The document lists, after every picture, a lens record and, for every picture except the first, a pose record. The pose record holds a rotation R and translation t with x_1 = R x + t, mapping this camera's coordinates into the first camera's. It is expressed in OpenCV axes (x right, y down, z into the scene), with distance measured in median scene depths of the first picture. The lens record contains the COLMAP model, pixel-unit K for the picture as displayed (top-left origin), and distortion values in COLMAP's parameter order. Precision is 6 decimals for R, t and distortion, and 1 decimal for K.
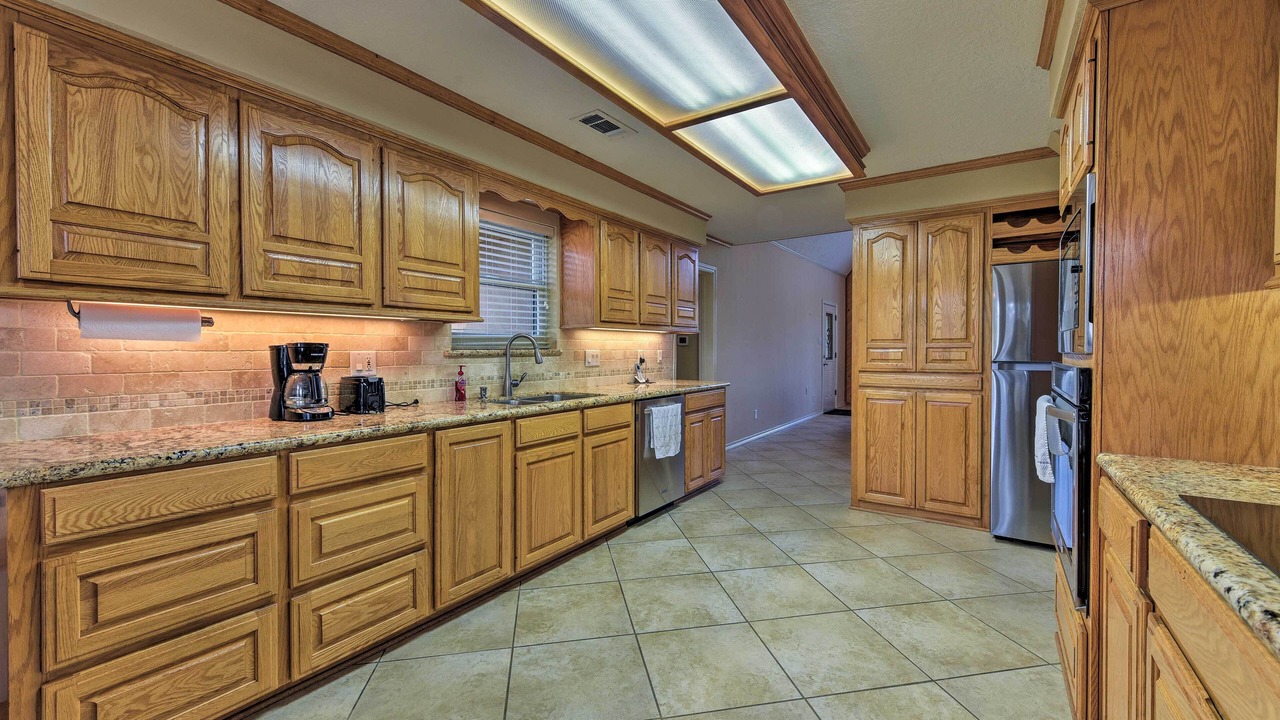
lens RADIAL K [[518.5, 0, 640.0], [0, 518.5, 360.0], [0, 0, 1]] dist [-0.001893, -0.001112]
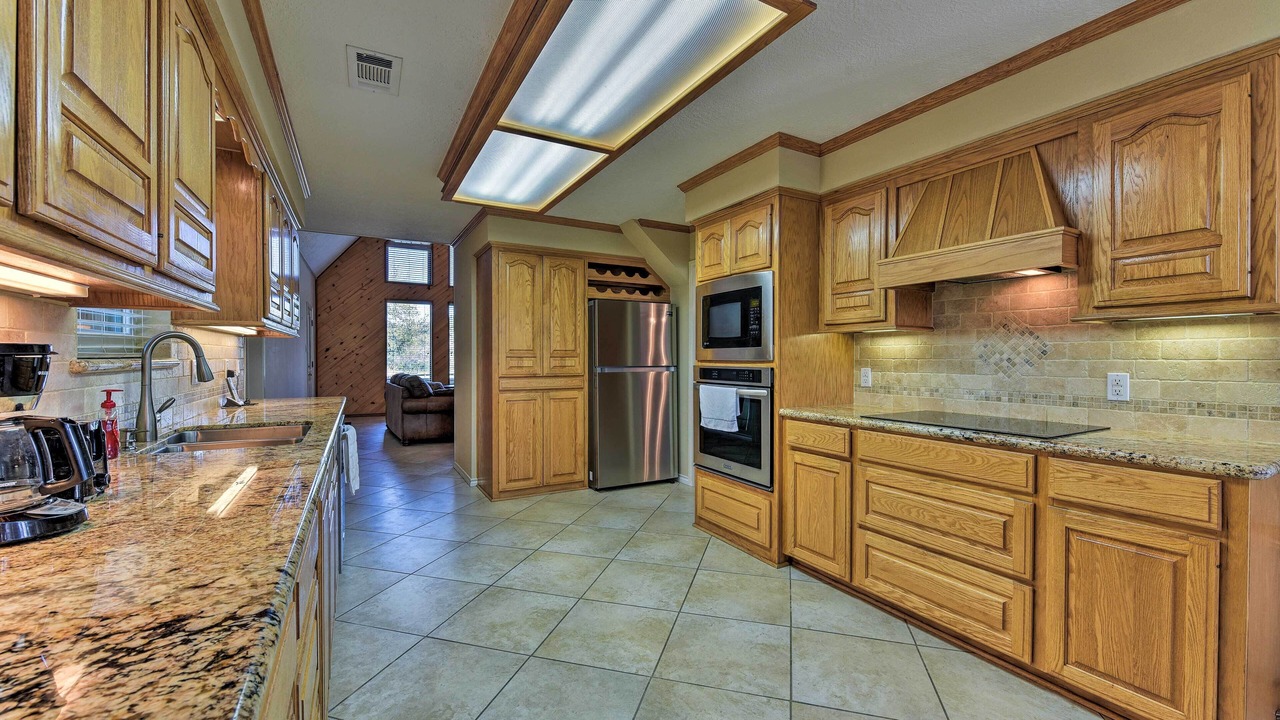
lens RADIAL K [[508.0, 0, 652.6], [0, 508.0, 365.4], [0, 0, 1]] dist [-0.003345, -0.000495]
pose [[0.433246, -0.012560, 0.901188, -0.529491], [0.017311, 0.999834, 0.005613, -0.006595], [-0.901109, 0.013169, 0.433392, 0.270405]]
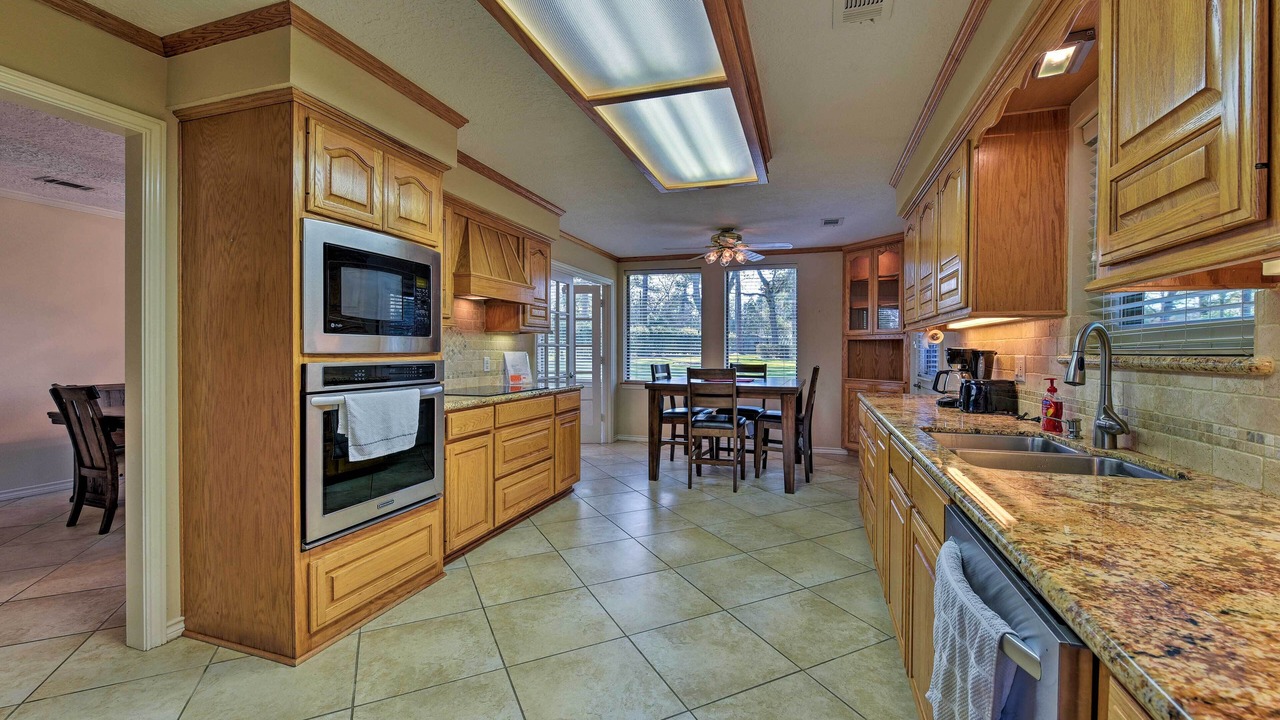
lens RADIAL K [[518.5, 0, 640.0], [0, 518.5, 360.0], [0, 0, 1]] dist [-0.001893, -0.001112]
pose [[-0.963843, 0.002145, -0.266464, 0.322852], [-0.009094, 0.999120, 0.040936, -0.032921], [0.266317, 0.041879, -0.962975, 1.404711]]
